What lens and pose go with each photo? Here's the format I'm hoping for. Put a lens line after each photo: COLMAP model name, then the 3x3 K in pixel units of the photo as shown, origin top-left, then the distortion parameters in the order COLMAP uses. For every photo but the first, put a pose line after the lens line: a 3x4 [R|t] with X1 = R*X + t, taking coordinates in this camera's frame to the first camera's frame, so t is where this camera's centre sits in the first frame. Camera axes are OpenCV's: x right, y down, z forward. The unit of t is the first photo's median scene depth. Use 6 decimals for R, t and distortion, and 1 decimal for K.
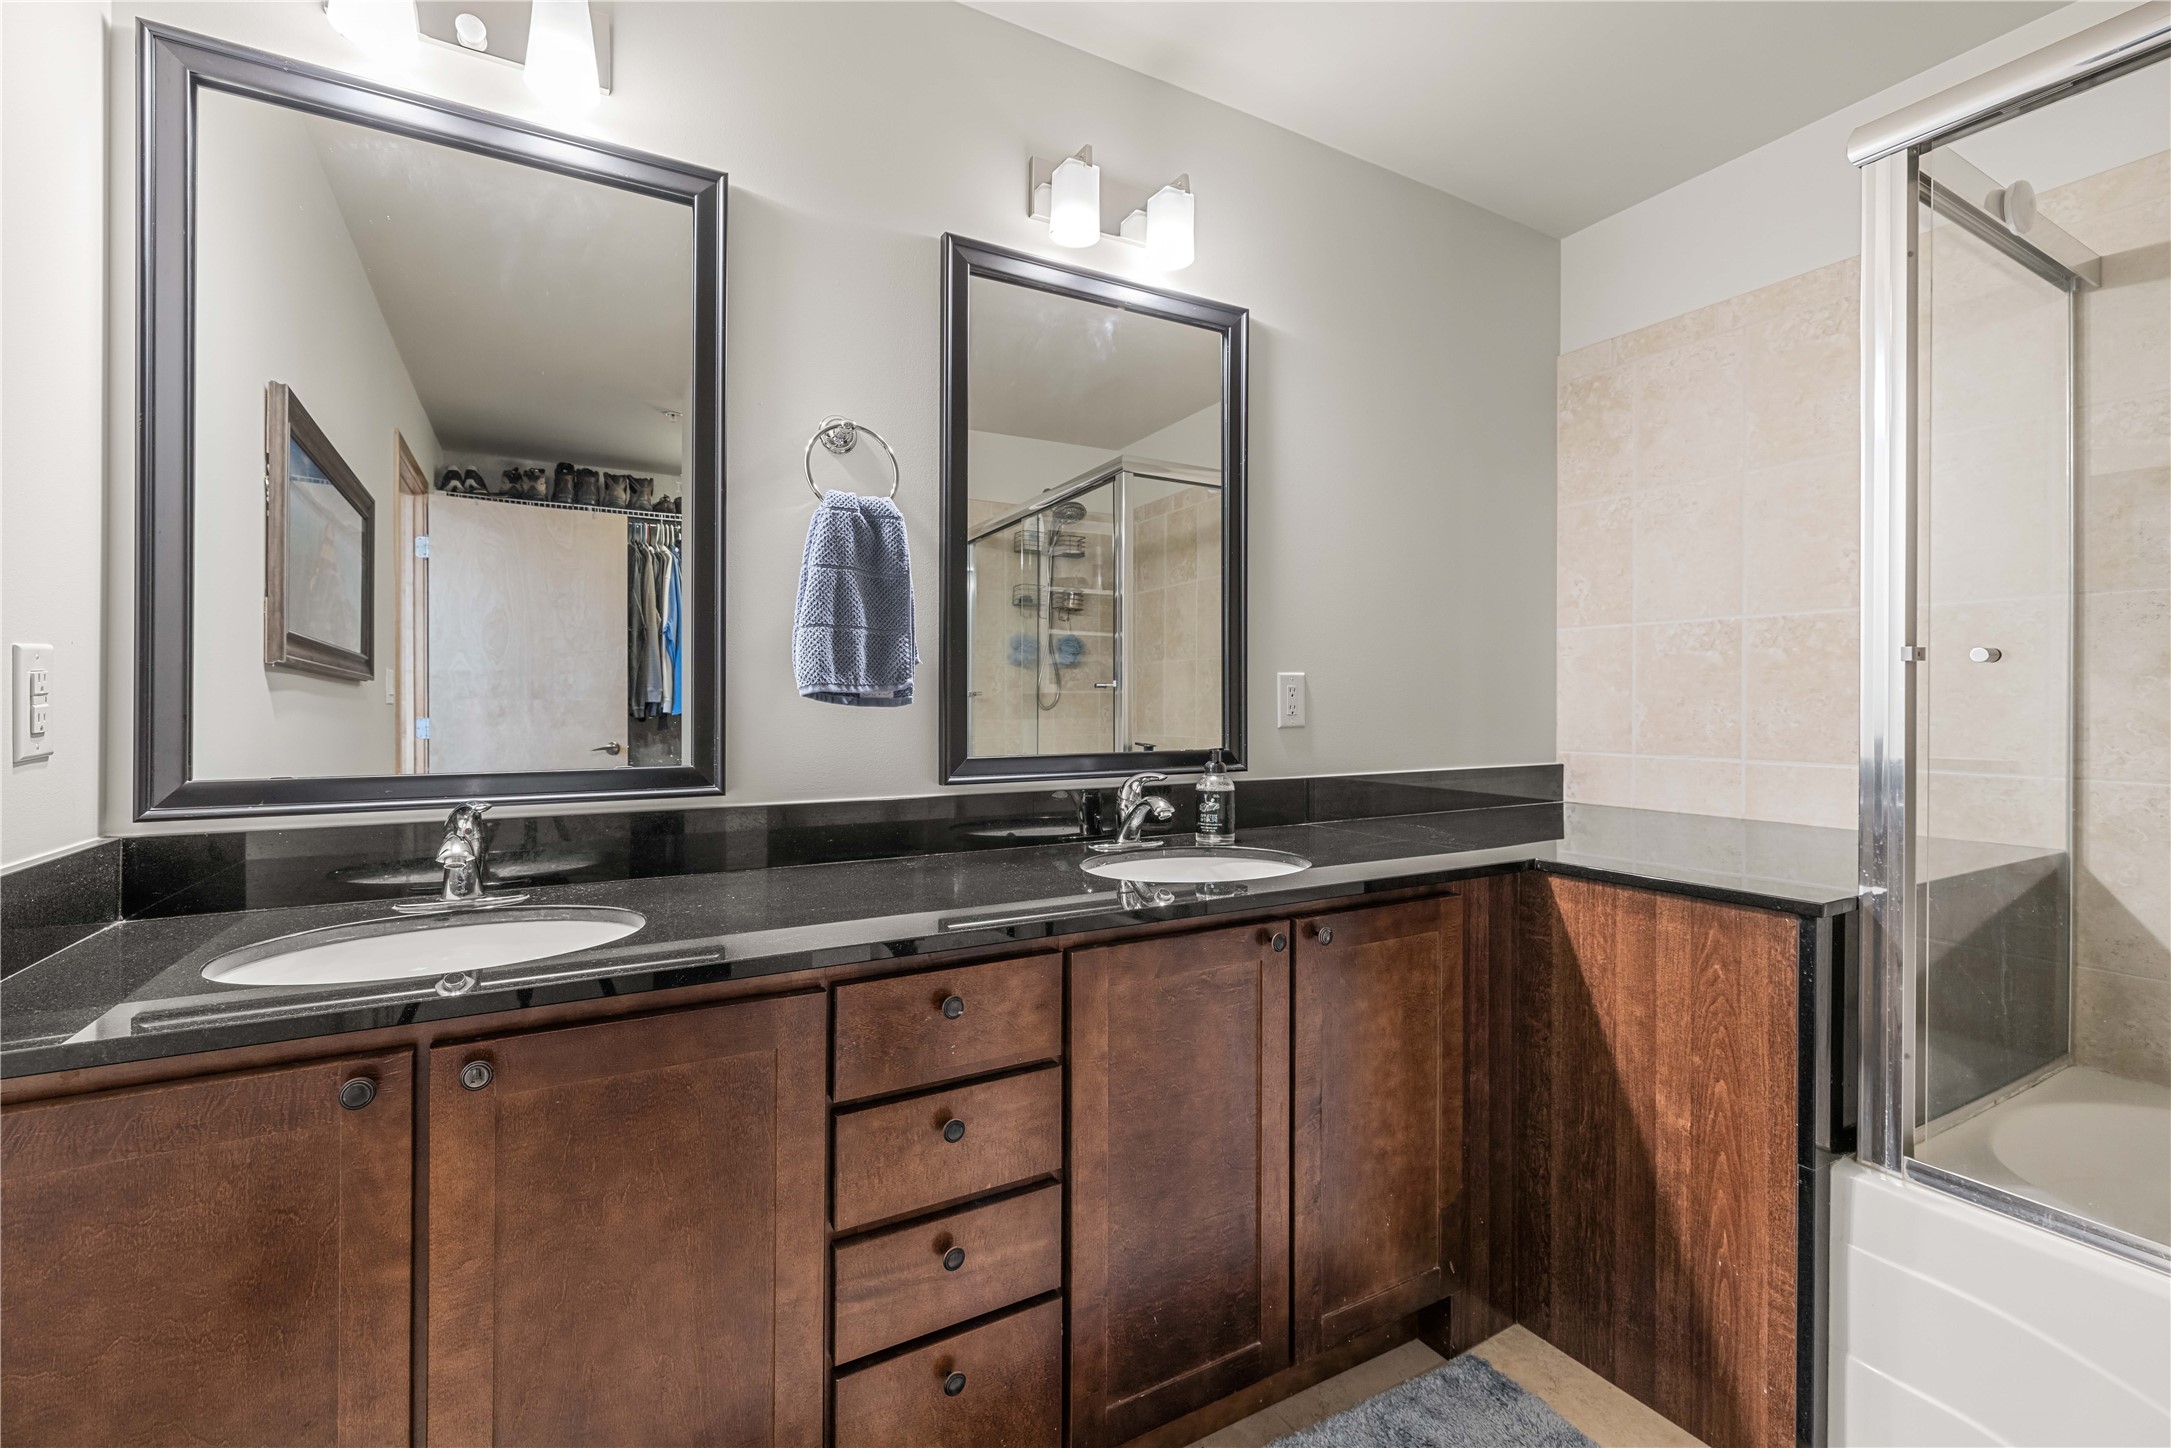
lens RADIAL K [[916.8, 0, 1087.9], [0, 916.8, 715.7], [0, 0, 1]] dist [0.000356, 0.000191]
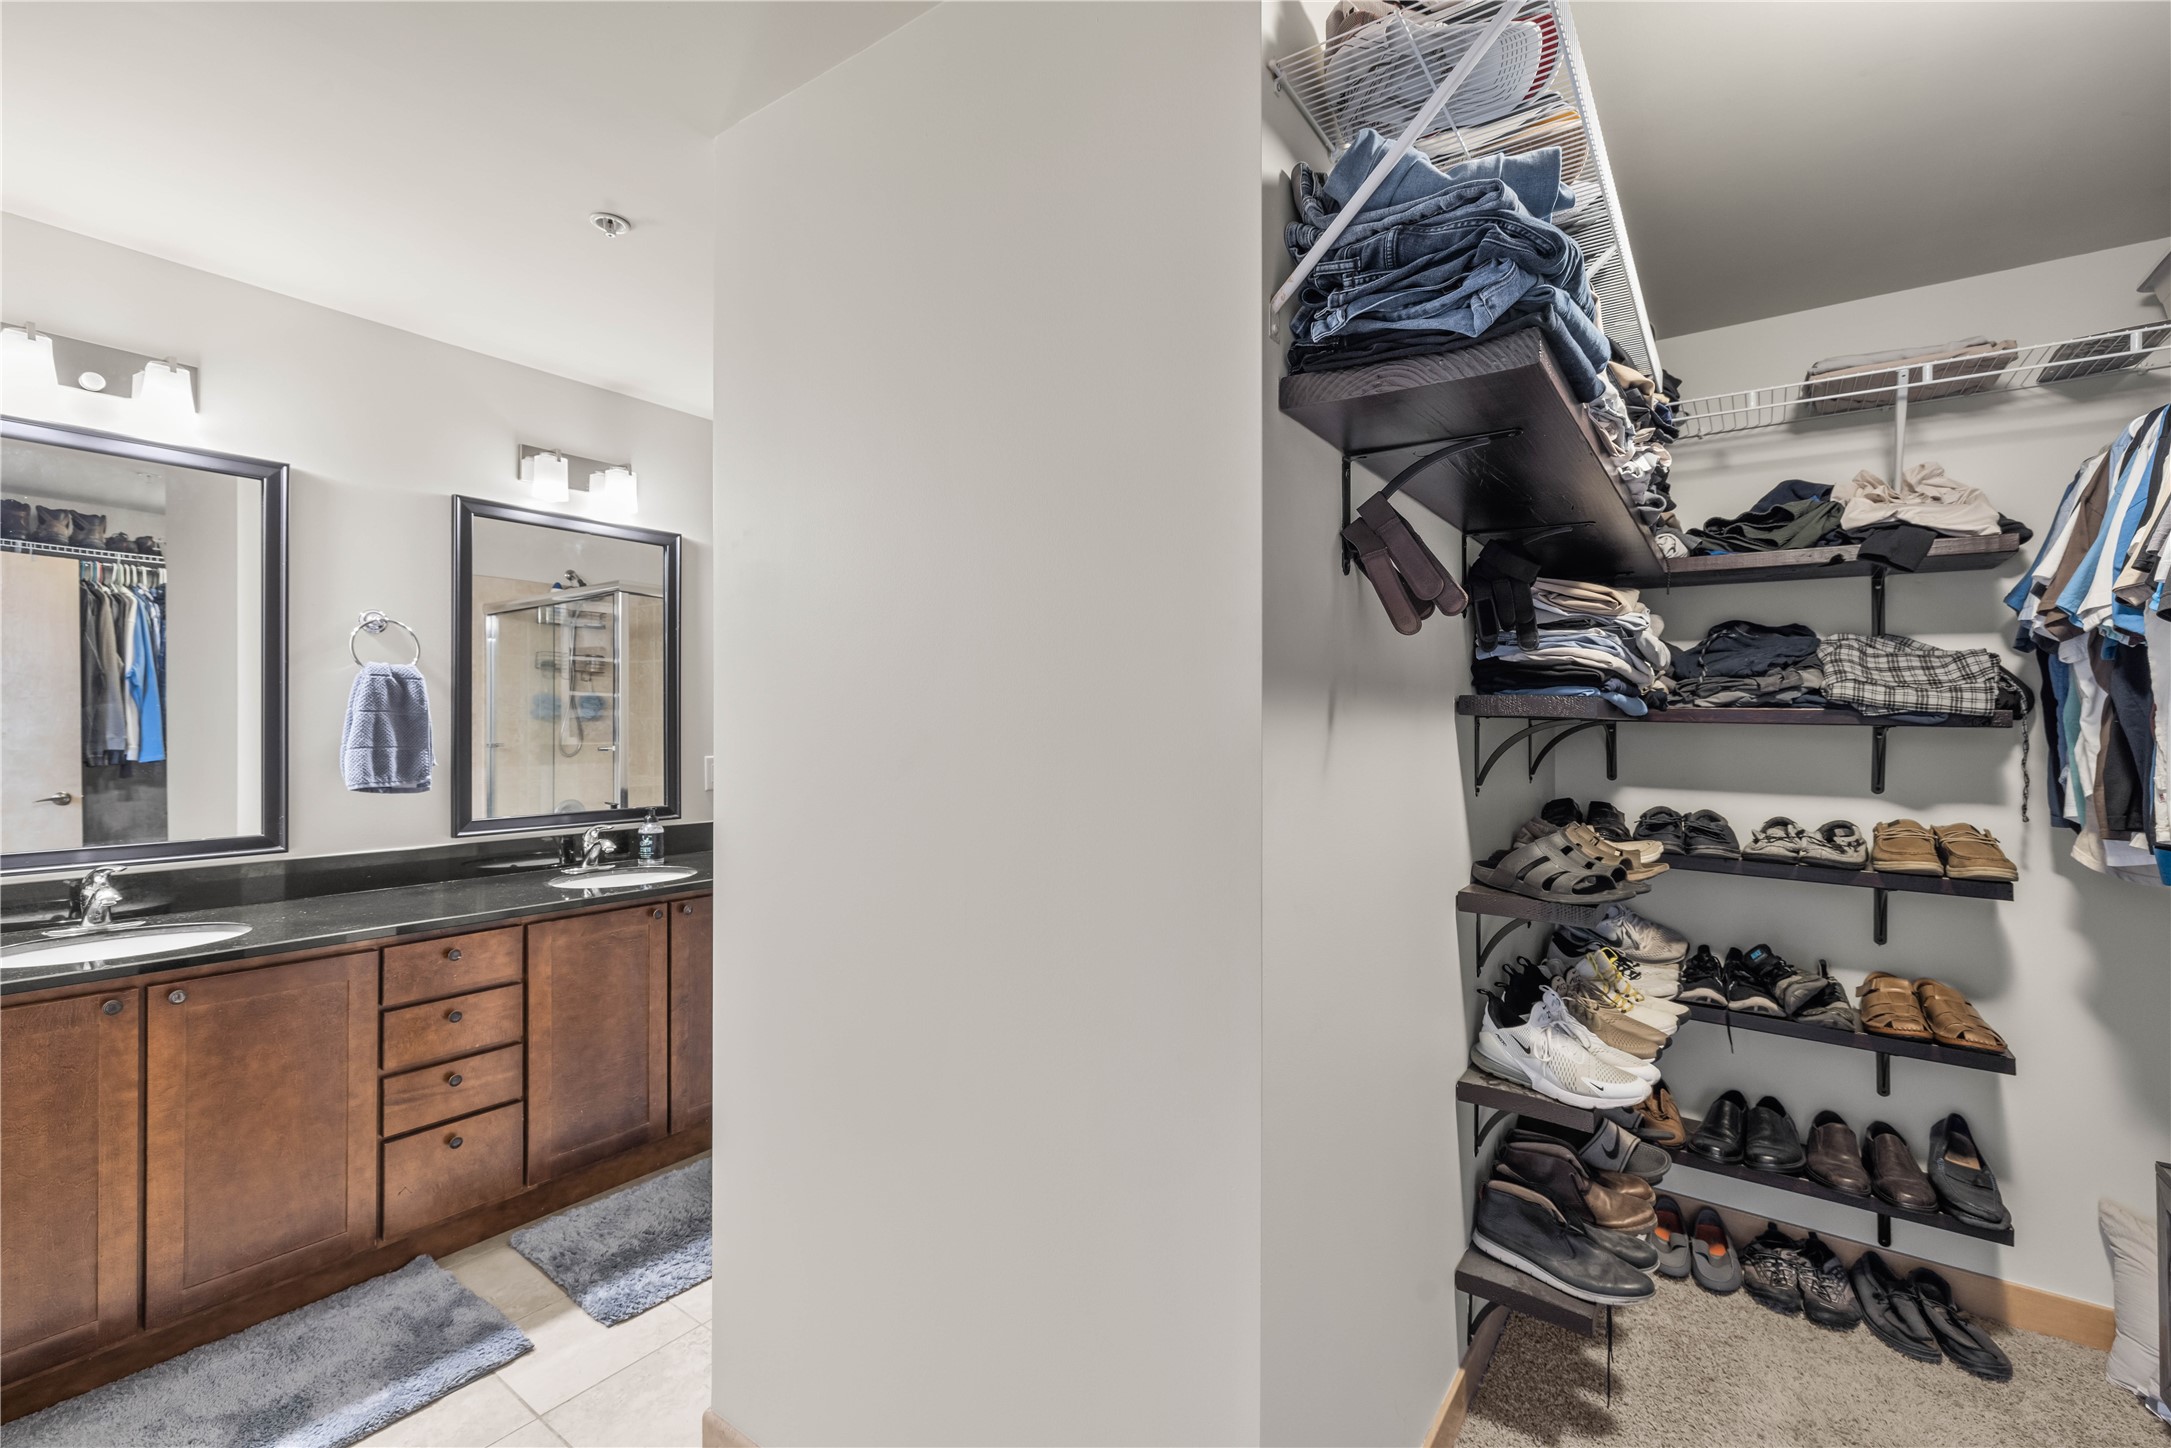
lens RADIAL K [[916.8, 0, 1088.6], [0, 916.8, 741.7], [0, 0, 1]] dist [0.000356, 0.000191]
pose [[0.908342, 0.001595, 0.418224, 0.207659], [-0.008050, 0.999874, 0.013670, -0.142354], [-0.418150, -0.015784, 0.908241, -1.061381]]
